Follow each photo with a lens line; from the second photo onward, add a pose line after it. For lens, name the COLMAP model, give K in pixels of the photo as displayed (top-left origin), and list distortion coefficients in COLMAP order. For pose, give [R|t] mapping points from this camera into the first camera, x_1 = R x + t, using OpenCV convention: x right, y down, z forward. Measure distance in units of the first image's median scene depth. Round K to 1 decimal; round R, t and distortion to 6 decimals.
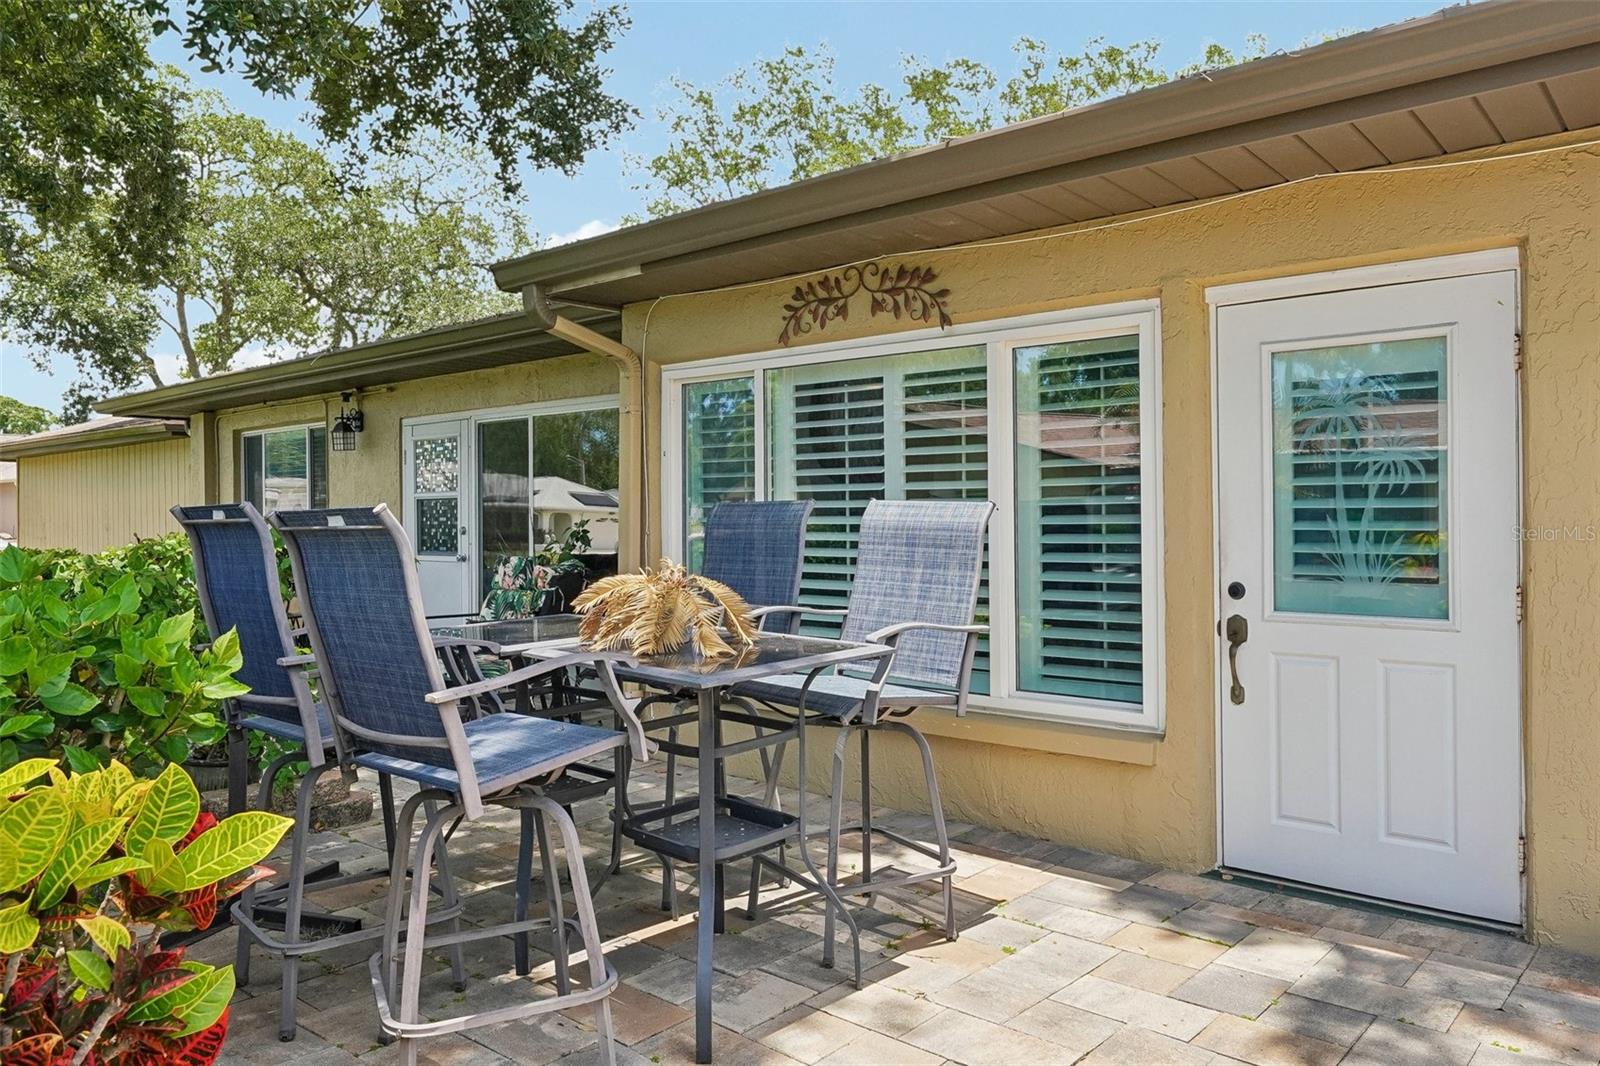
lens RADIAL K [[1171.6, 0, 795.2], [0, 1171.6, 526.1], [0, 0, 1]] dist [0.004511, -0.000774]
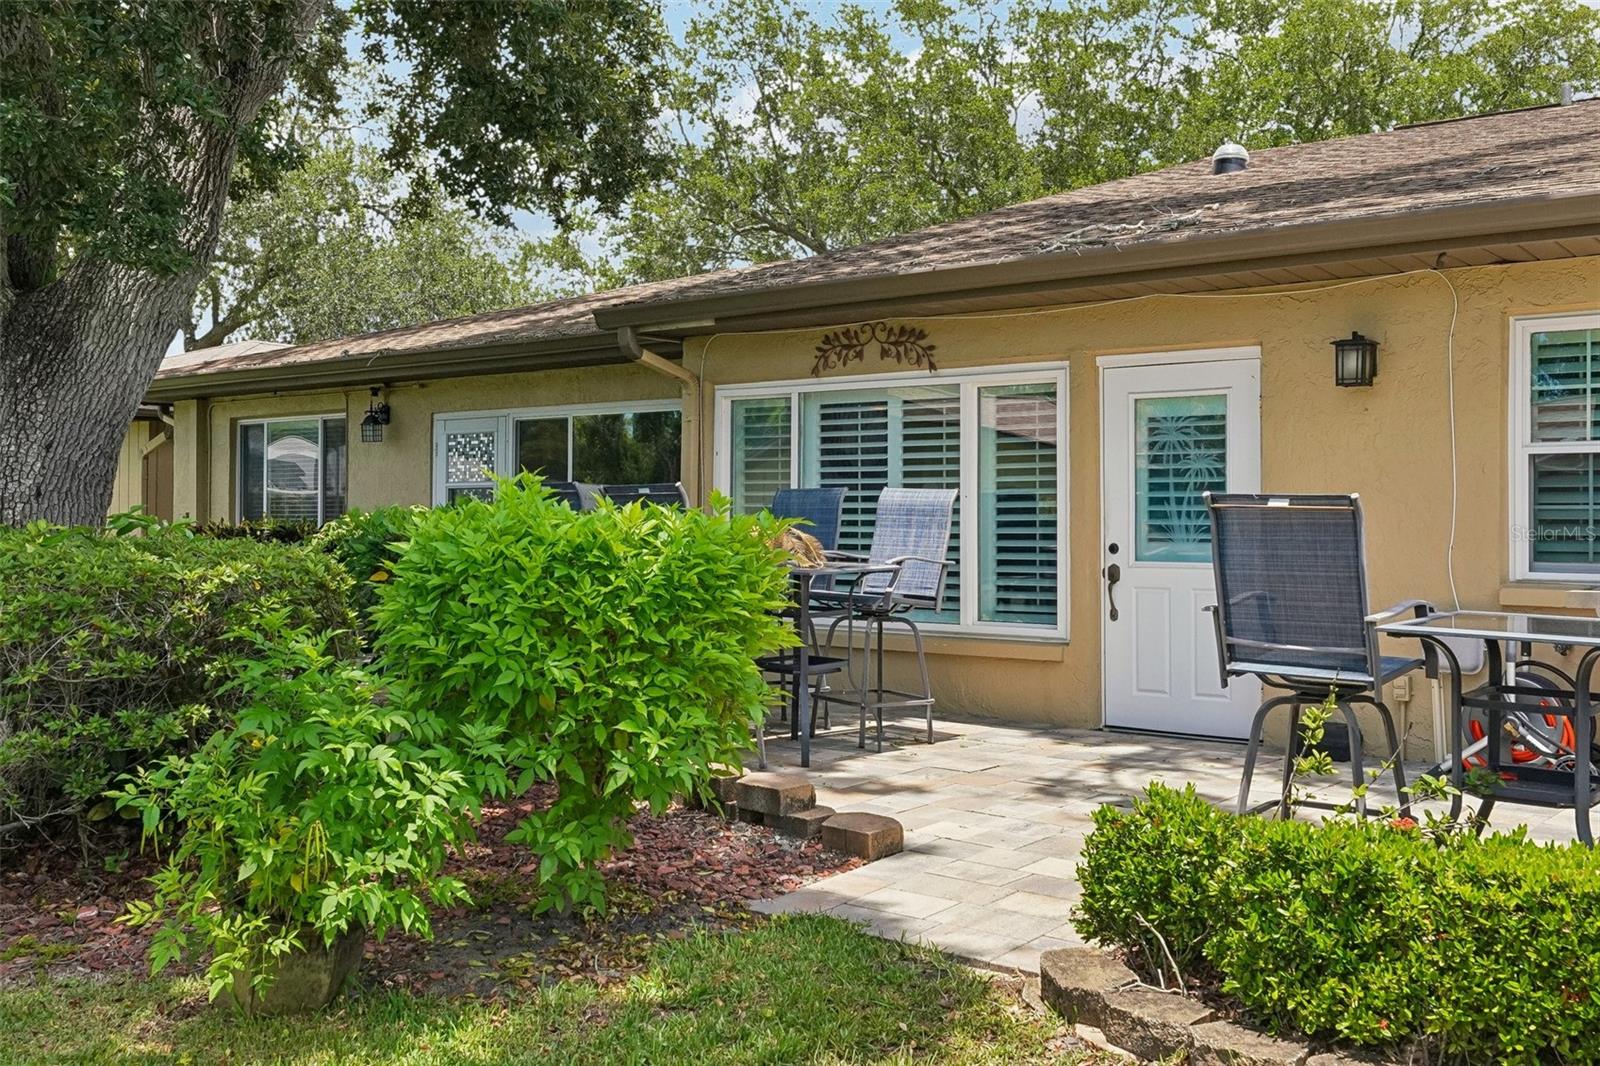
lens RADIAL K [[1626.8, 0, 802.3], [0, 1626.8, 523.8], [0, 0, 1]] dist [0.029811, 0.000000]
pose [[0.998903, 0.012769, 0.045057, -0.117974], [-0.012287, 0.999865, -0.010949, 0.042383], [-0.045190, 0.010383, 0.998924, -0.978628]]
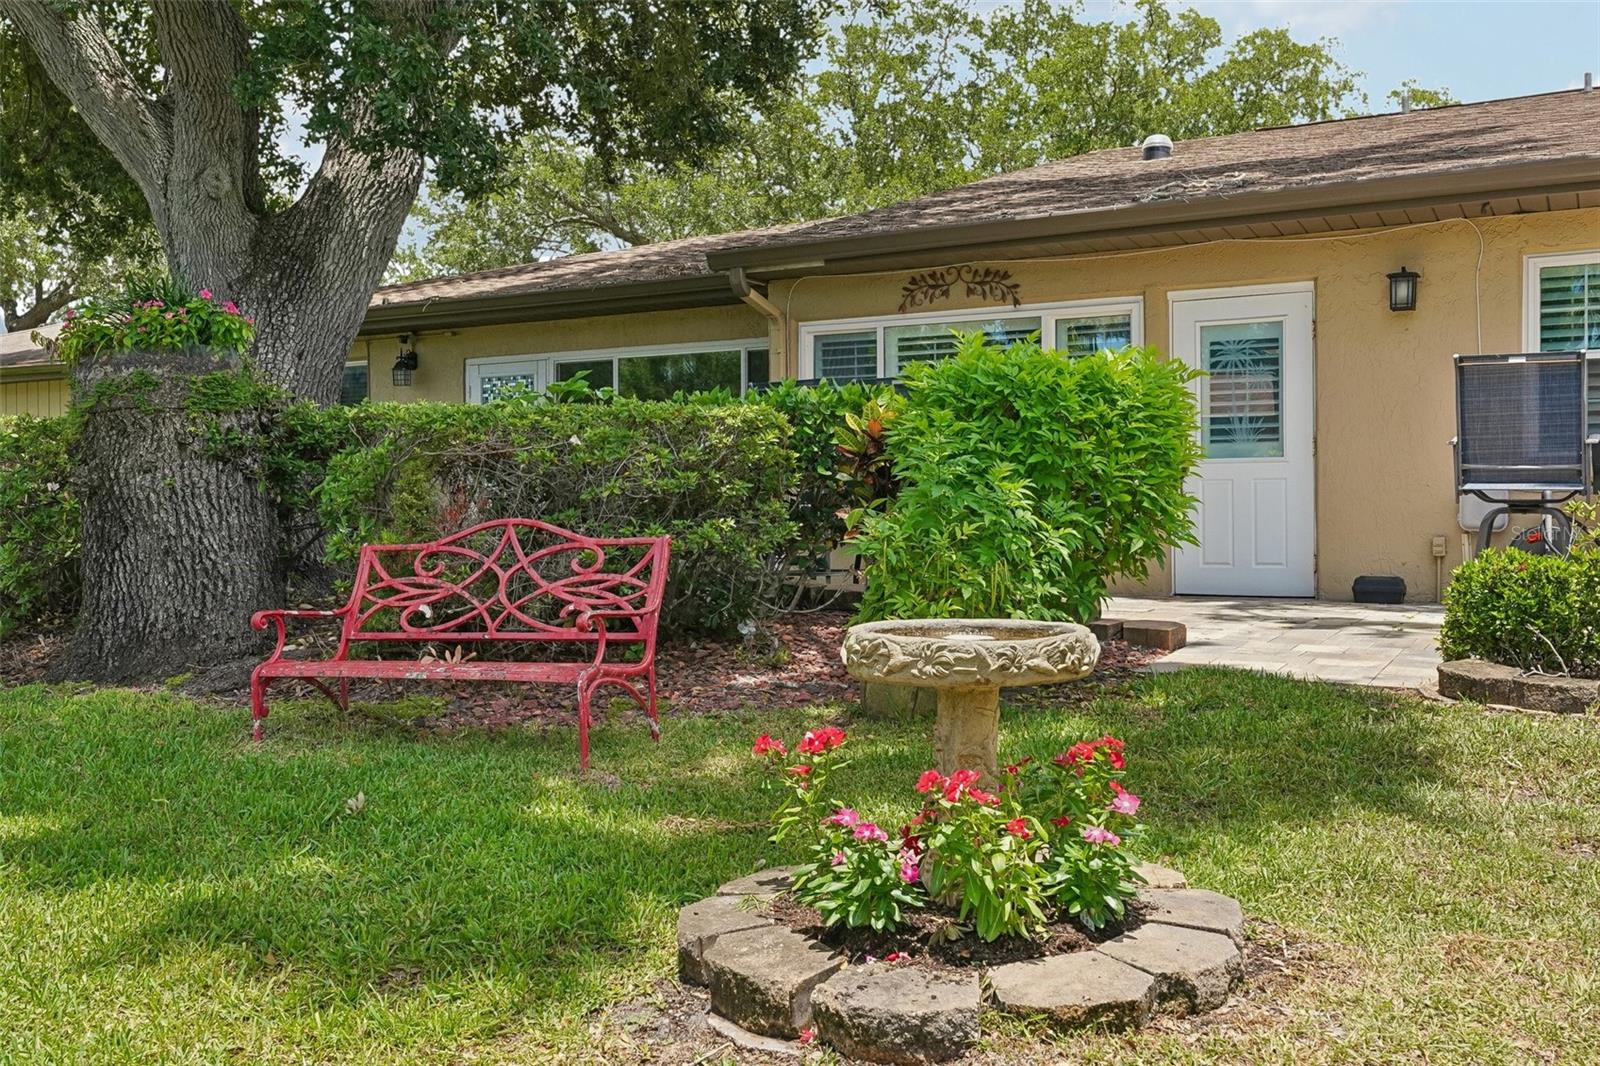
lens RADIAL K [[1558.2, 0, 800.0], [0, 1558.2, 537.3], [0, 0, 1]] dist [0.020368, 0.000000]
pose [[0.975804, 0.000305, 0.218647, -0.665508], [-0.000114, 1.000000, -0.000885, 0.168033], [-0.218648, 0.000838, 0.975804, -1.138468]]
